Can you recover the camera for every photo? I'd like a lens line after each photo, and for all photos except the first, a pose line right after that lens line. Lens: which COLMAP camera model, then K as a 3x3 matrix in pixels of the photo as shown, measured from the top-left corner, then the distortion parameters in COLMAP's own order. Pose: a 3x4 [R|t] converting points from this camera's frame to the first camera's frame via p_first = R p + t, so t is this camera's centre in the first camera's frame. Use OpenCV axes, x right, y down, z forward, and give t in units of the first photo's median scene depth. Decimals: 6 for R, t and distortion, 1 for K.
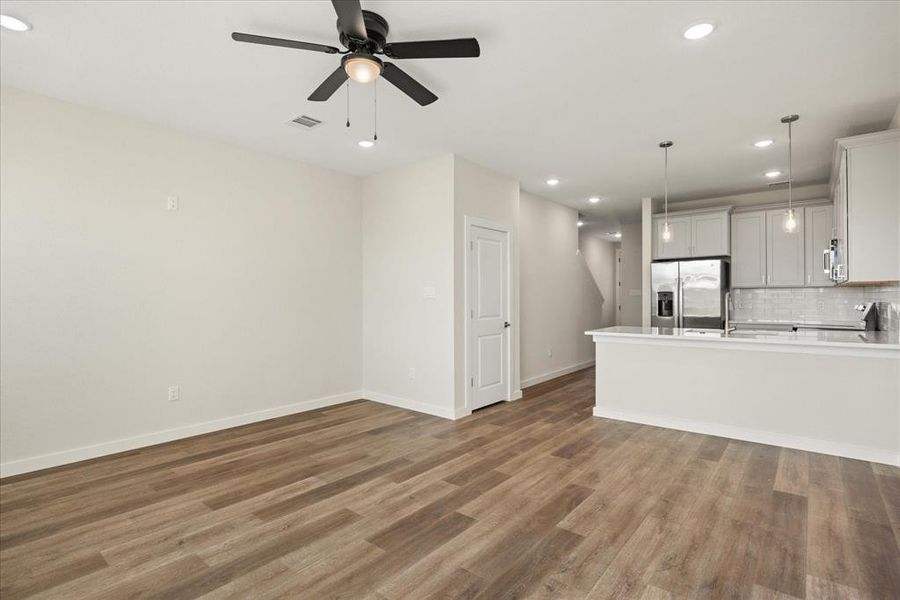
lens RADIAL K [[447.8, 0, 446.1], [0, 447.8, 297.0], [0, 0, 1]] dist [-0.004944, -0.000109]
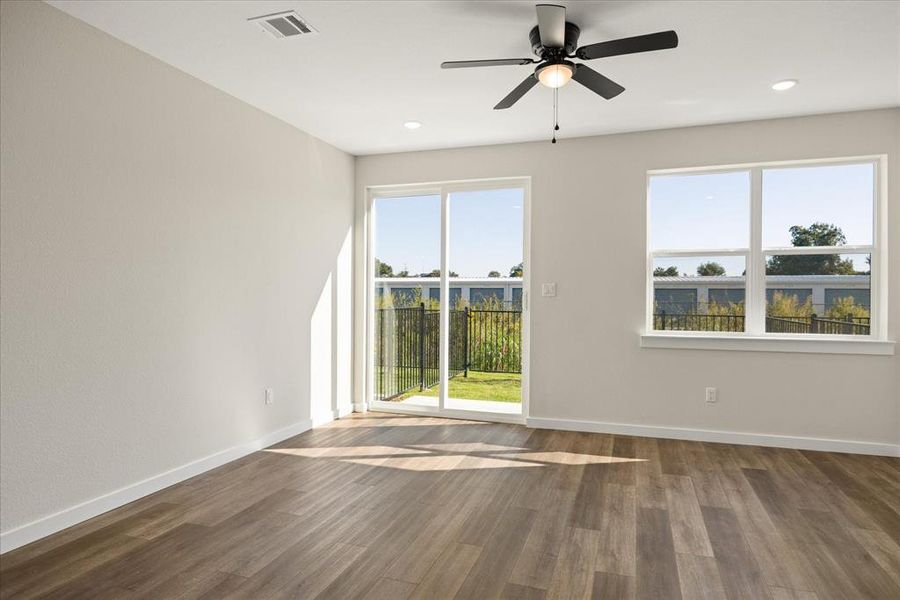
lens RADIAL K [[522.8, 0, 449.4], [0, 522.8, 298.3], [0, 0, 1]] dist [-0.008642, 0.004524]
pose [[-0.936322, -0.002758, -0.351132, 0.375769], [-0.003437, 0.999993, 0.001309, 0.006024], [0.351126, 0.002432, -0.936325, 1.659183]]
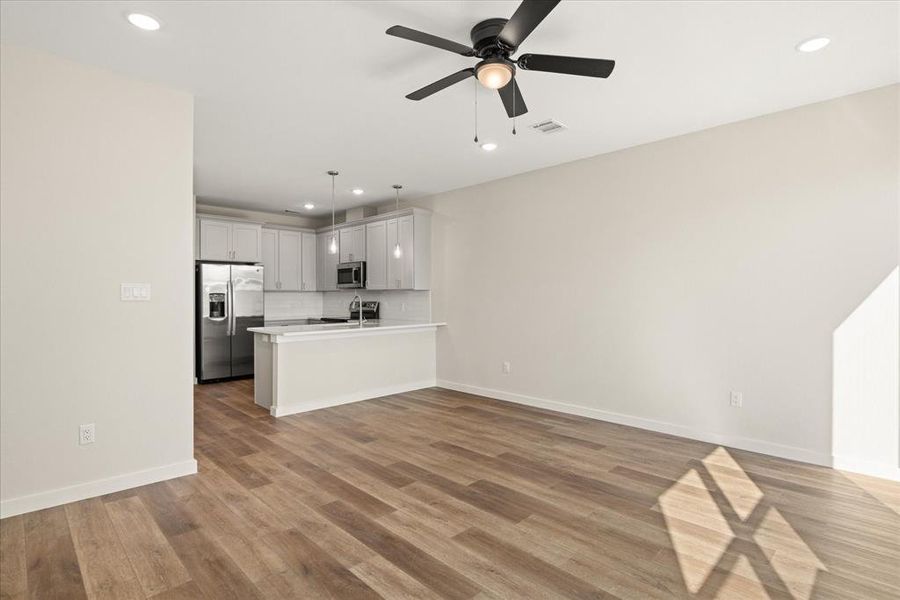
lens RADIAL K [[447.8, 0, 449.8], [0, 447.8, 286.1], [0, 0, 1]] dist [-0.004944, -0.000109]
pose [[0.089838, 0.028257, 0.995555, -0.986868], [-0.000406, 0.999598, -0.028335, 0.002060], [-0.995956, 0.002142, 0.089813, 0.818172]]
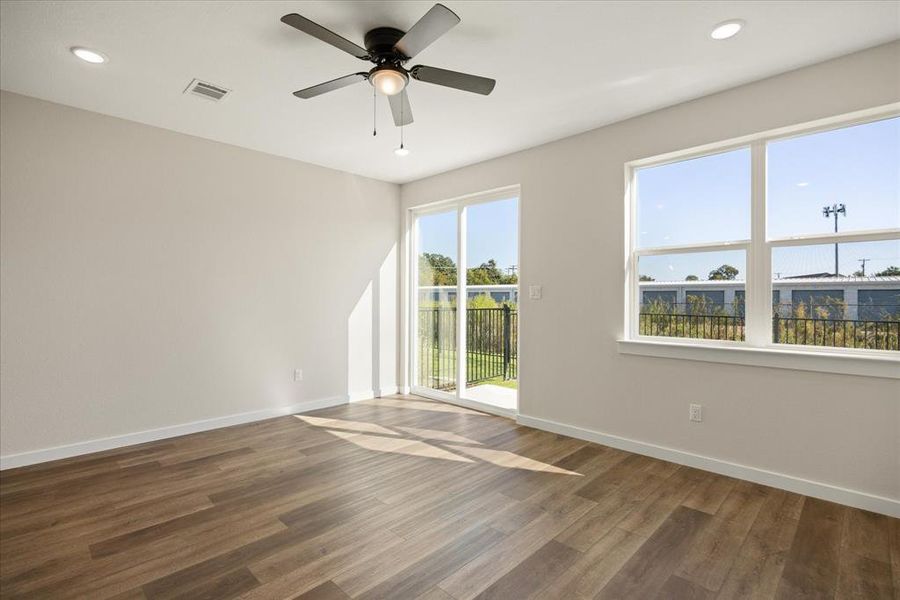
lens RADIAL K [[416.7, 0, 448.0], [0, 416.7, 298.9], [0, 0, 1]] dist [-0.005724, -0.000696]
pose [[-0.996435, -0.003601, 0.084292, -0.330353], [-0.003593, 0.999994, 0.000248, 0.002346], [-0.084292, -0.000056, -0.996441, 1.596705]]
